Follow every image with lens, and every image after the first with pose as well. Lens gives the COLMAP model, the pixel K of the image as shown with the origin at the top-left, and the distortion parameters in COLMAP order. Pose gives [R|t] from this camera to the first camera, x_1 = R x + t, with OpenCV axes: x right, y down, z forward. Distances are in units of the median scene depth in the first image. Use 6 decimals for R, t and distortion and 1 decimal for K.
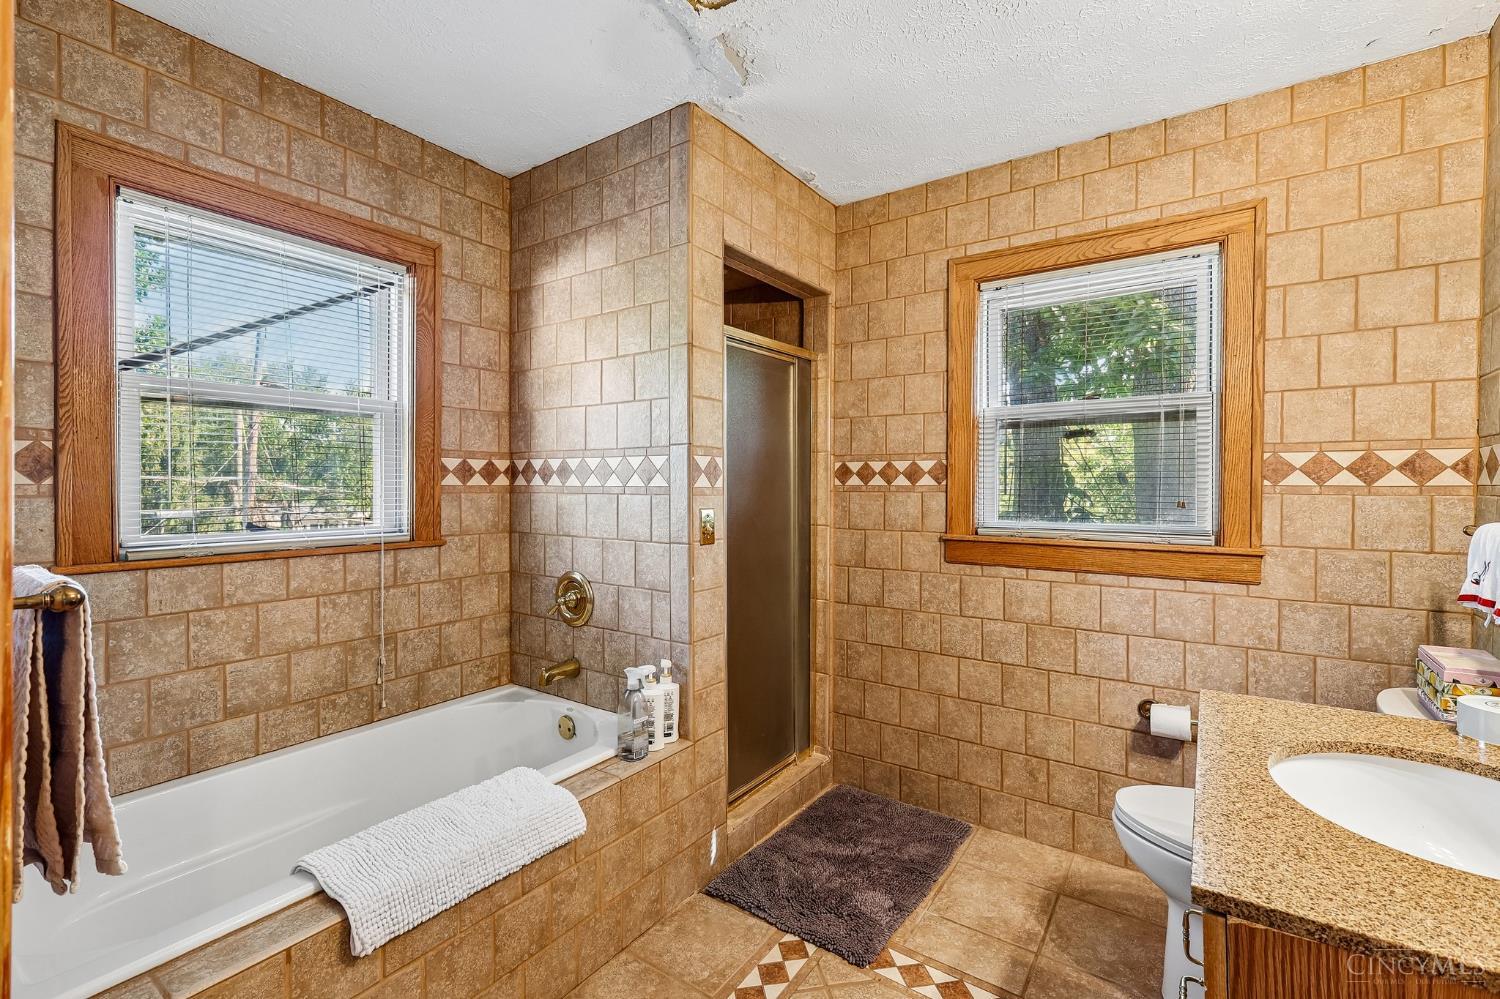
lens RADIAL K [[660.3, 0, 757.4], [0, 660.3, 493.2], [0, 0, 1]] dist [0.000180, 0.000145]
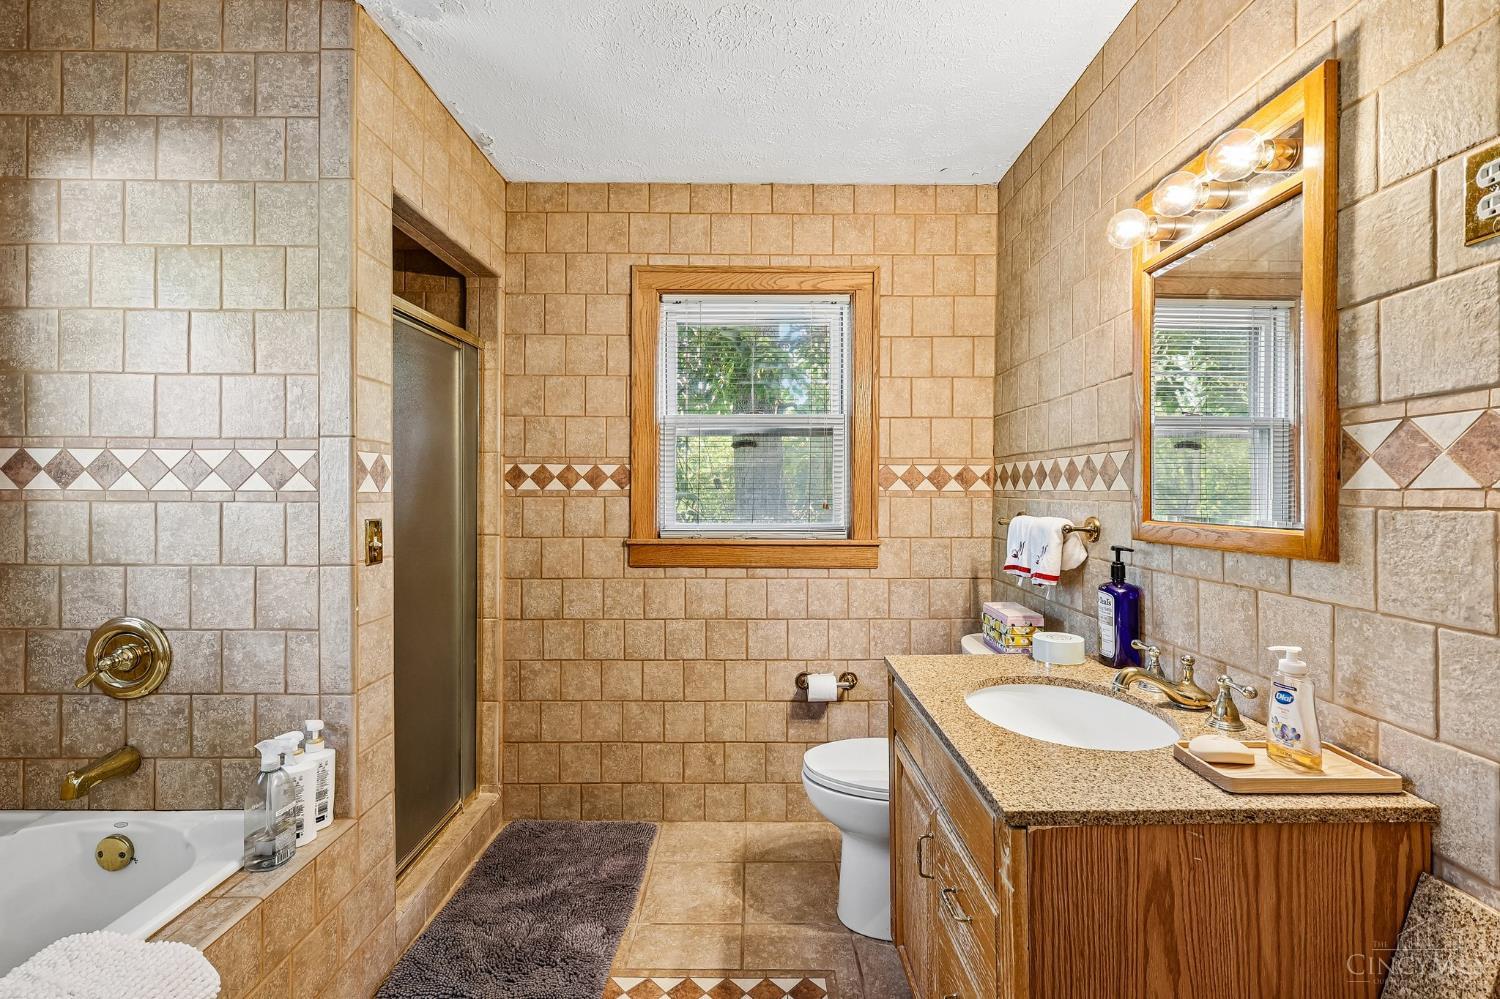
lens RADIAL K [[660.3, 0, 754.7], [0, 660.3, 492.1], [0, 0, 1]] dist [0.000180, 0.000145]
pose [[0.817558, -0.000993, 0.575846, -0.156178], [0.005745, 0.999963, -0.006431, -0.001370], [-0.575818, 0.008566, 0.817533, 0.086158]]
